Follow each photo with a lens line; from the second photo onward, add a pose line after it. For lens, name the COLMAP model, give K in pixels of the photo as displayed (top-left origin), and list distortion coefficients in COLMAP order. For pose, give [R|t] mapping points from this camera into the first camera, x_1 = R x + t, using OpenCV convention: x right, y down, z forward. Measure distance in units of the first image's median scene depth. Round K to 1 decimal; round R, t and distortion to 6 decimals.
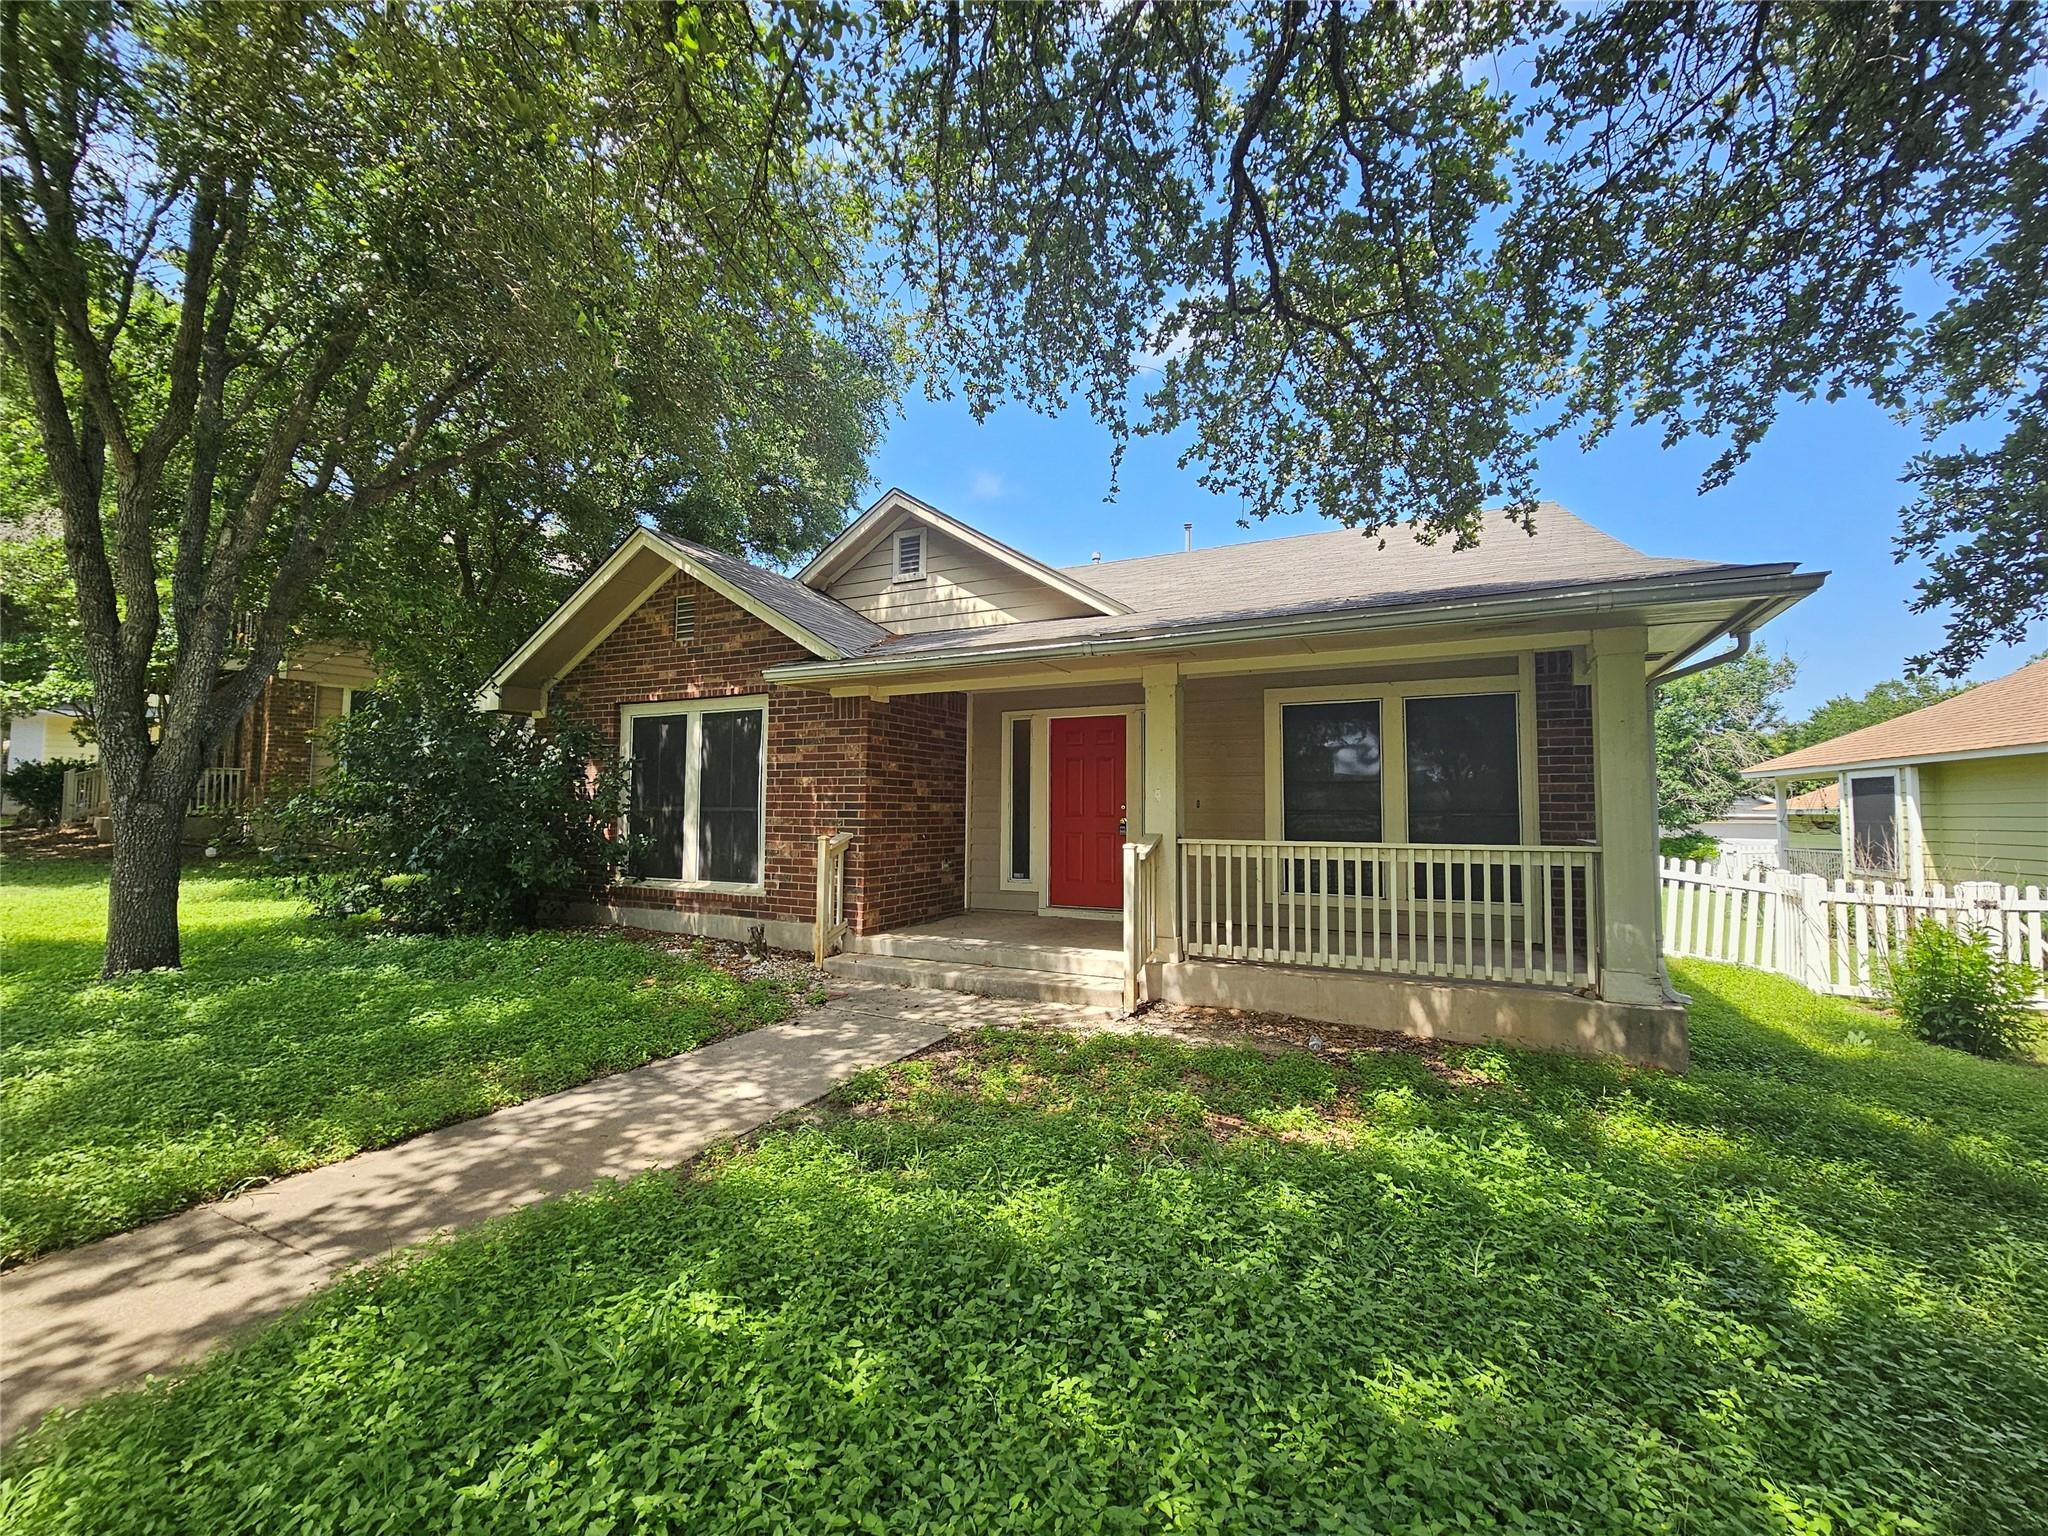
lens RADIAL K [[842.6, 0, 1028.0], [0, 842.6, 760.9], [0, 0, 1]] dist [-0.002919, 0.002407]
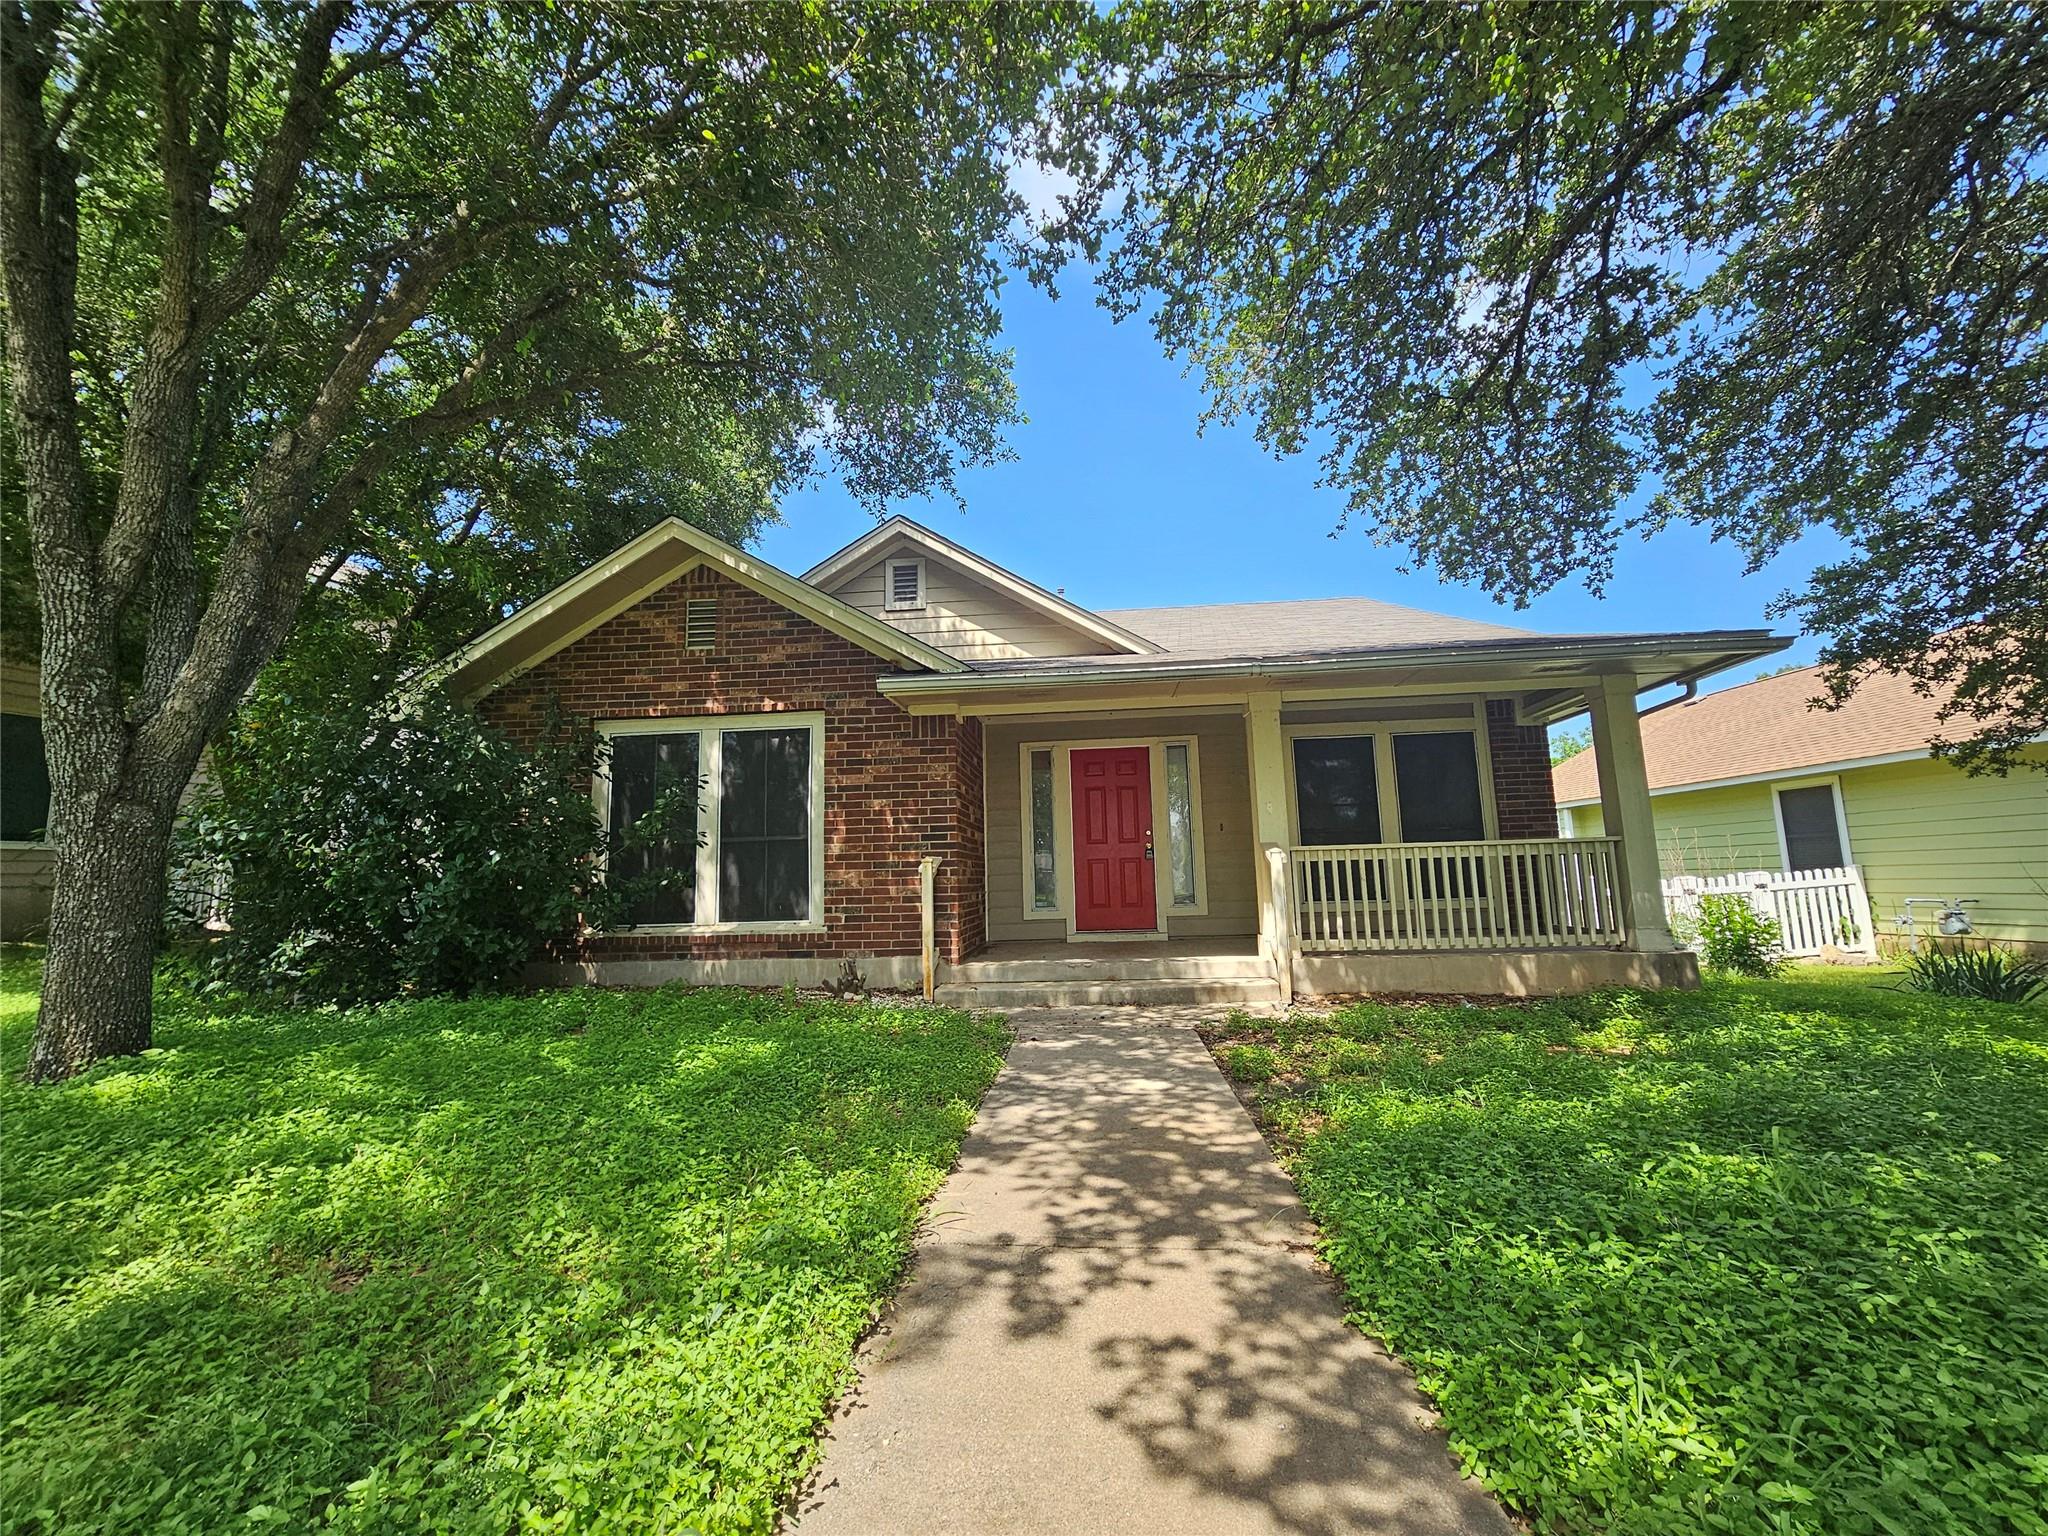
lens RADIAL K [[842.6, 0, 989.3], [0, 842.6, 776.2], [0, 0, 1]] dist [-0.002919, 0.002407]
pose [[0.928936, 0.017894, 0.369807, -0.580631], [0.009917, 0.997271, -0.073165, 0.073459], [-0.370107, 0.071633, 0.926223, 0.103321]]
